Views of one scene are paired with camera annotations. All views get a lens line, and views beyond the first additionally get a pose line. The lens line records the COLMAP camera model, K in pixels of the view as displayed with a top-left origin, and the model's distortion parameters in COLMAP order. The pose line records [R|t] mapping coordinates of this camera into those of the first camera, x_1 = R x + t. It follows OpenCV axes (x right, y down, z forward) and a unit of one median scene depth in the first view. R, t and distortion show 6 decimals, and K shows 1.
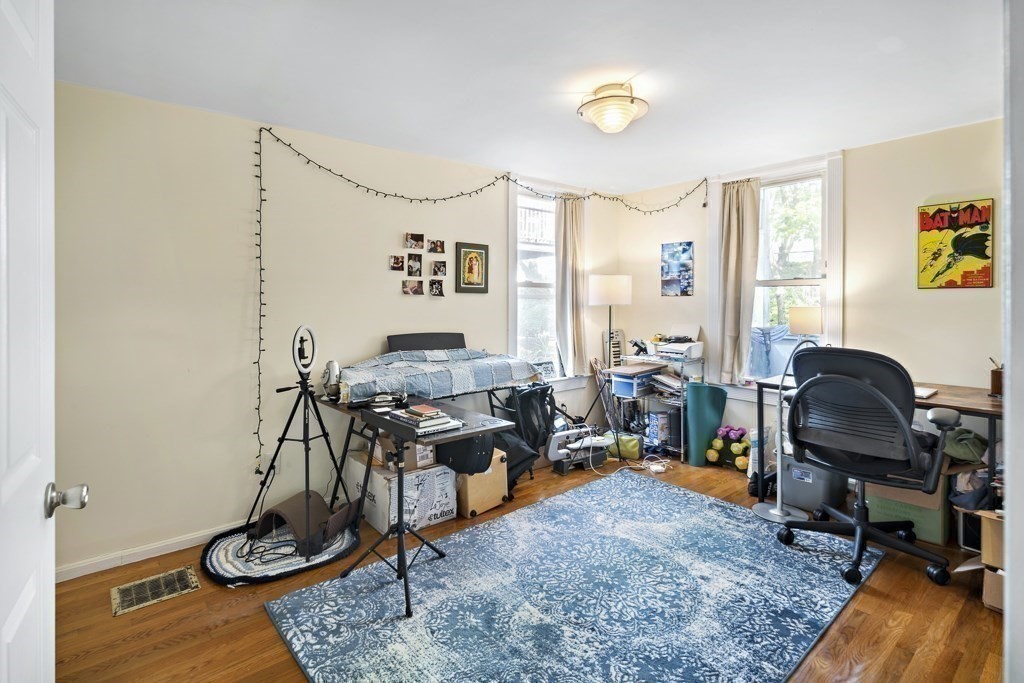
lens RADIAL K [[505.2, 0, 521.3], [0, 505.2, 301.2], [0, 0, 1]] dist [0.001883, -0.001088]
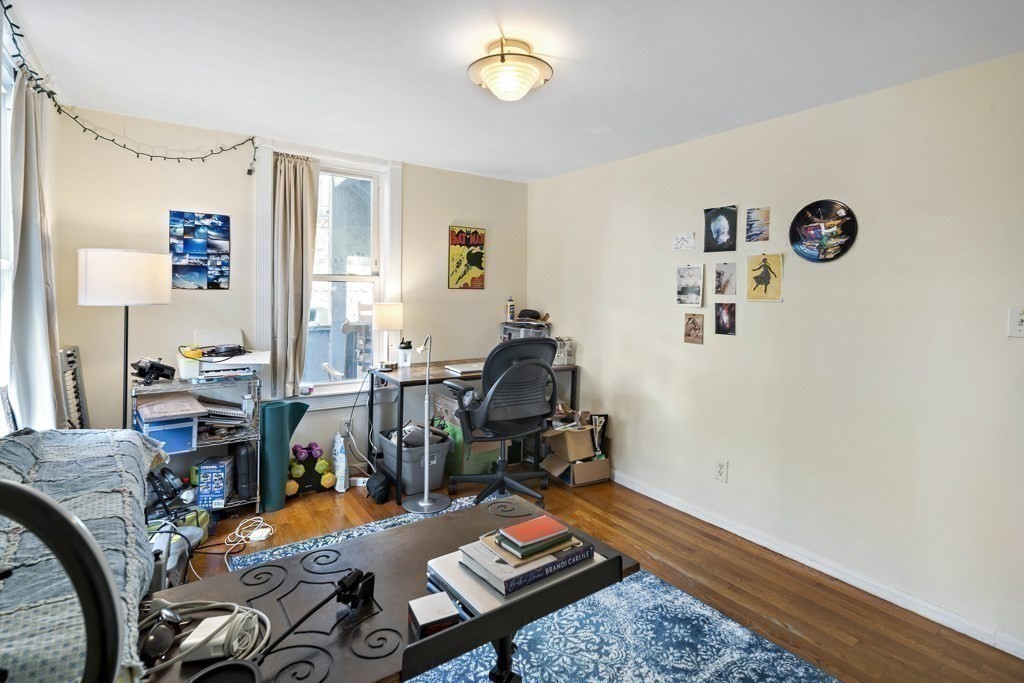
lens RADIAL K [[502.9, 0, 522.9], [0, 502.9, 295.3], [0, 0, 1]] dist [0.001433, -0.000513]
pose [[0.090167, -0.002546, 0.995923, -0.521685], [-0.012704, 0.999912, 0.003706, -0.015571], [-0.995846, -0.012986, 0.090127, 0.741705]]
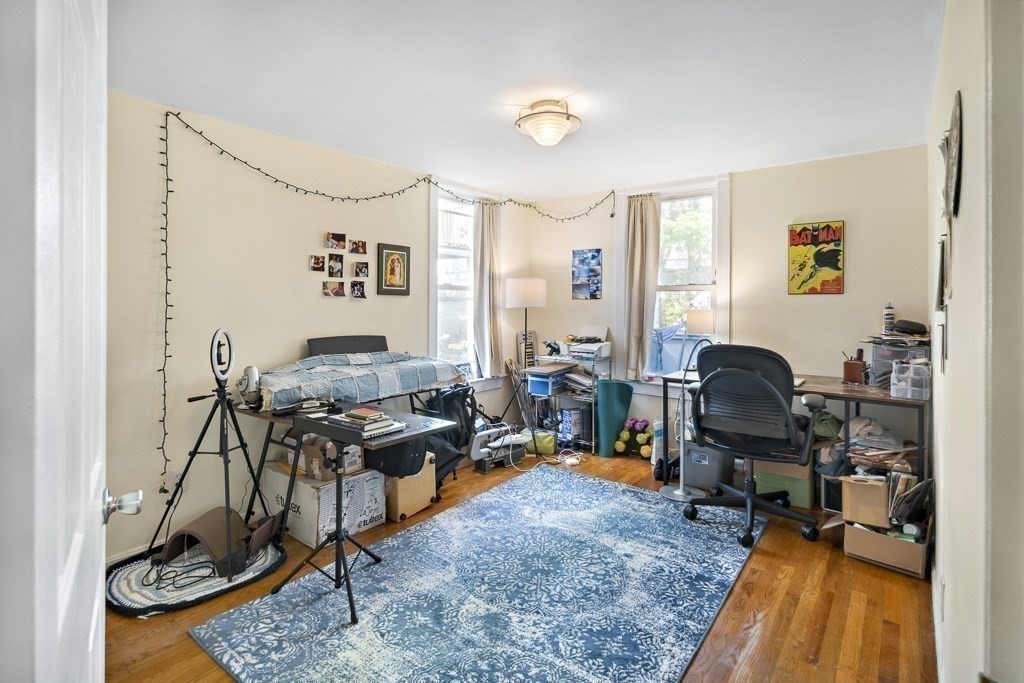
lens RADIAL K [[505.2, 0, 521.3], [0, 505.2, 301.2], [0, 0, 1]] dist [0.001883, -0.001088]
pose [[0.977204, 0.004963, 0.212244, -0.081367], [-0.003841, 0.999976, -0.005698, 0.000486], [-0.212267, 0.004753, 0.977200, -0.023635]]
